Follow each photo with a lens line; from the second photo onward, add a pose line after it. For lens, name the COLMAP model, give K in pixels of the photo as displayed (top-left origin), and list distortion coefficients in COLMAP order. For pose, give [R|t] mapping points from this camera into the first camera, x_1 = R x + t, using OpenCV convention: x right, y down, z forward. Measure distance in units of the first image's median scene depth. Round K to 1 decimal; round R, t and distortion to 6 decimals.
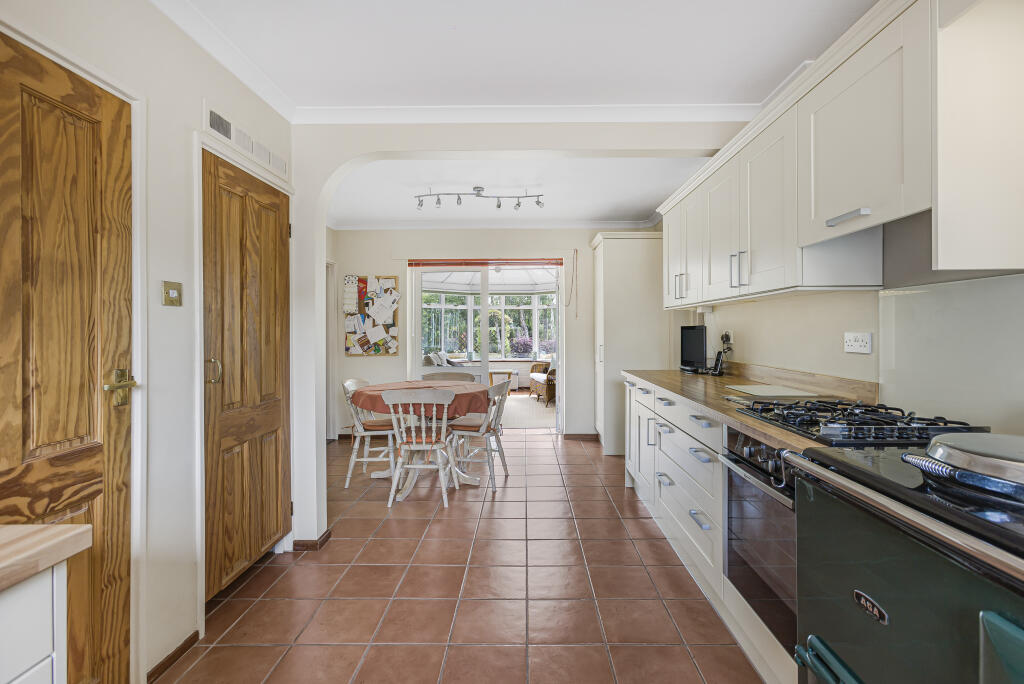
lens RADIAL K [[465.4, 0, 515.8], [0, 465.4, 339.4], [0, 0, 1]] dist [0.001536, 0.000132]
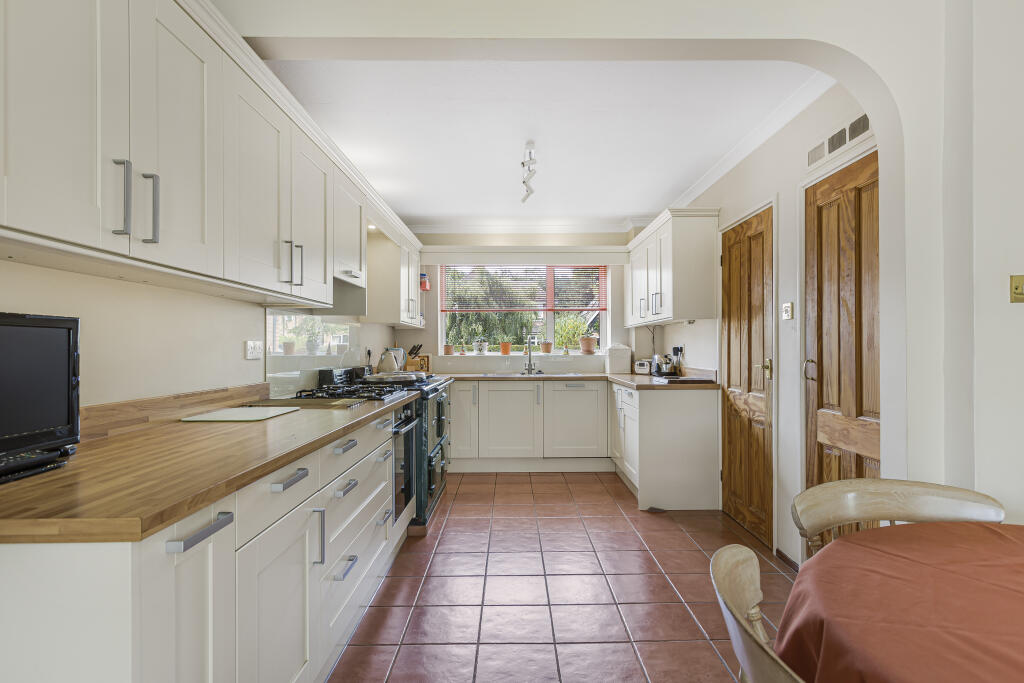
lens RADIAL K [[530.3, 0, 512.0], [0, 530.3, 341.5], [0, 0, 1]] dist [0.000129, 0.000012]
pose [[-0.999807, 0.000730, -0.019648, 0.127338], [0.000467, 0.999910, 0.013375, -0.020899], [0.019656, 0.013363, -0.999717, 2.186330]]
